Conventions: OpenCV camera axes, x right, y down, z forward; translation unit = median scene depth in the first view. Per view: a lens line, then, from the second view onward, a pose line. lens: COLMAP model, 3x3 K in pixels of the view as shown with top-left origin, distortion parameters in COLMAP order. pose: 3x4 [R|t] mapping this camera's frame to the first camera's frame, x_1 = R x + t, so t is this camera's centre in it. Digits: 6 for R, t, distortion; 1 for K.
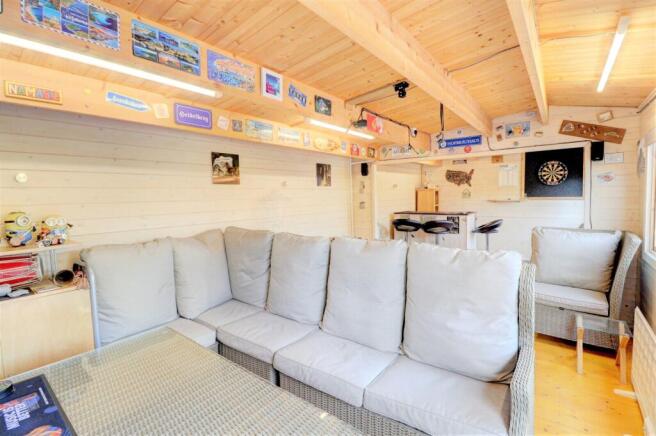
lens RADIAL K [[301.6, 0, 328.0], [0, 301.6, 218.0], [0, 0, 1]] dist [-0.001542, -0.014487]
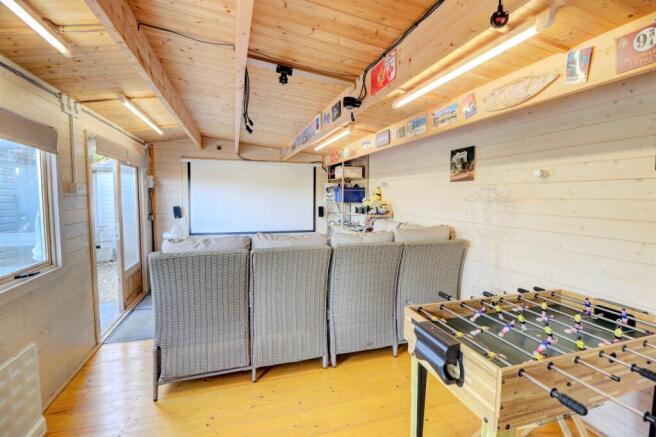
lens RADIAL K [[301.6, 0, 328.0], [0, 301.6, 218.5], [0, 0, 1]] dist [-0.001542, -0.014487]
pose [[-0.566166, 0.091646, -0.819181, 0.660255], [-0.042226, 0.989271, 0.139859, -0.111212], [0.823209, 0.113774, -0.556221, 1.186293]]
